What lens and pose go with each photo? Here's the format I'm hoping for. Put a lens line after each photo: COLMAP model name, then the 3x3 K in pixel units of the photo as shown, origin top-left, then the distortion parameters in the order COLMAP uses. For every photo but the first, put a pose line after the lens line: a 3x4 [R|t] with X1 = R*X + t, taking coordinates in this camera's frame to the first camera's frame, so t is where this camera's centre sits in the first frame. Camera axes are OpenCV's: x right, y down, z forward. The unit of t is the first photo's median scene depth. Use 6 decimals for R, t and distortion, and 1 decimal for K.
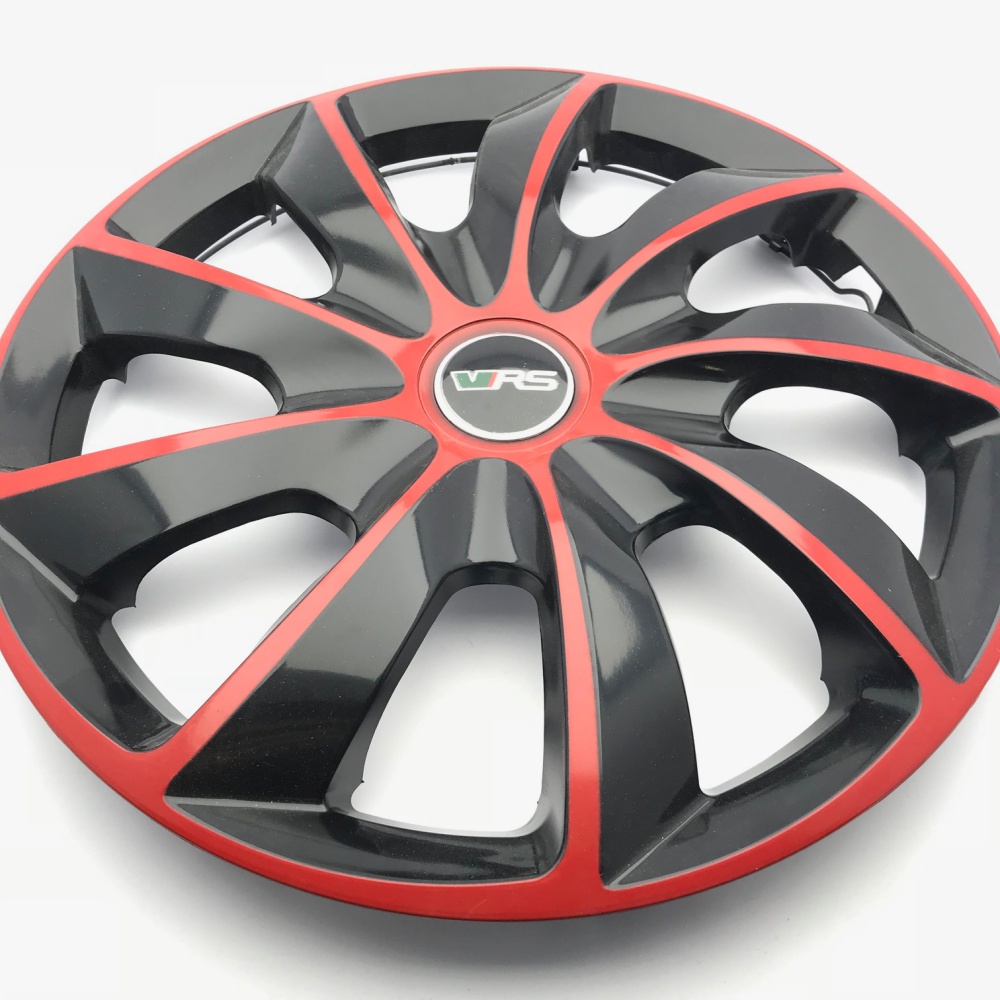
lens RADIAL K [[1103.4, 0, 507.0], [0, 1103.4, 470.8], [0, 0, 1]] dist [0.080850, -0.127512]
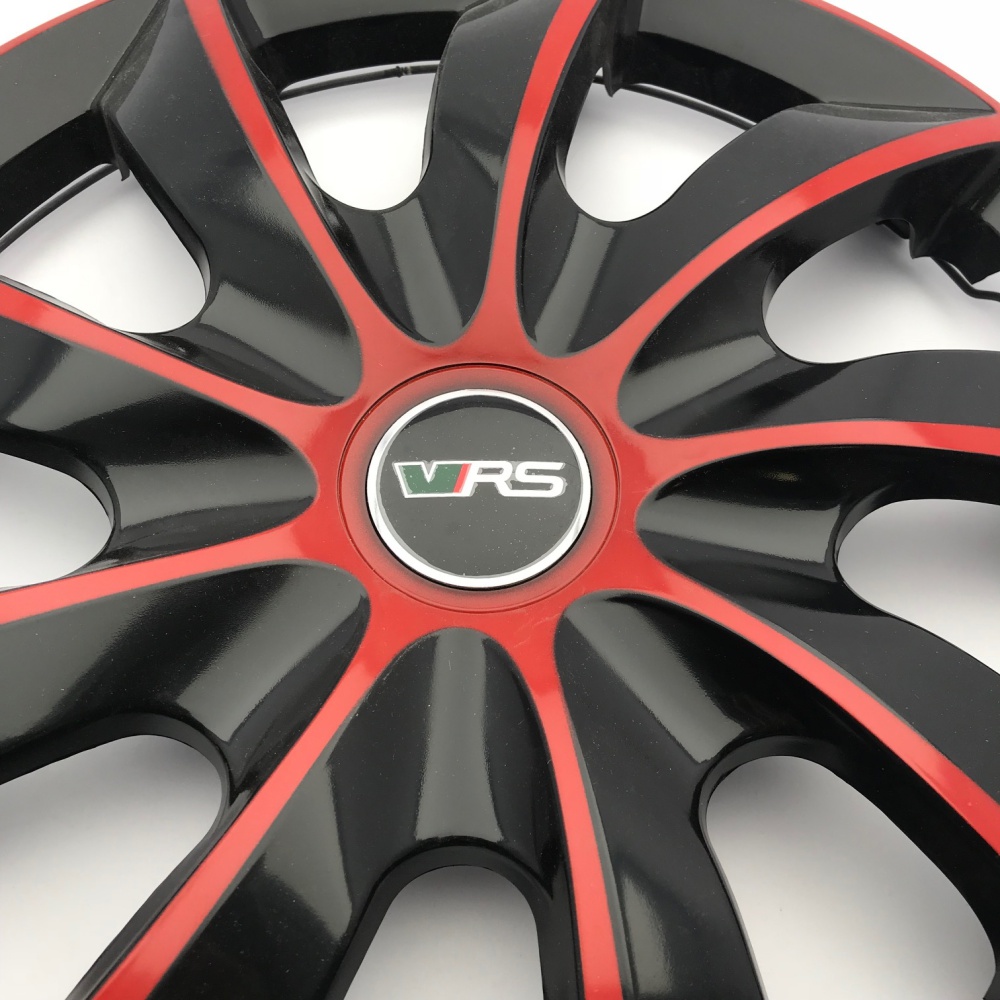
lens RADIAL K [[1101.8, 0, 518.0], [0, 1101.8, 468.9], [0, 0, 1]] dist [0.079610, -0.109144]
pose [[0.999366, 0.000714, 0.035594, -0.002876], [-0.005699, 0.990115, 0.140142, -0.171156], [-0.035142, -0.140256, 0.989491, 0.373288]]
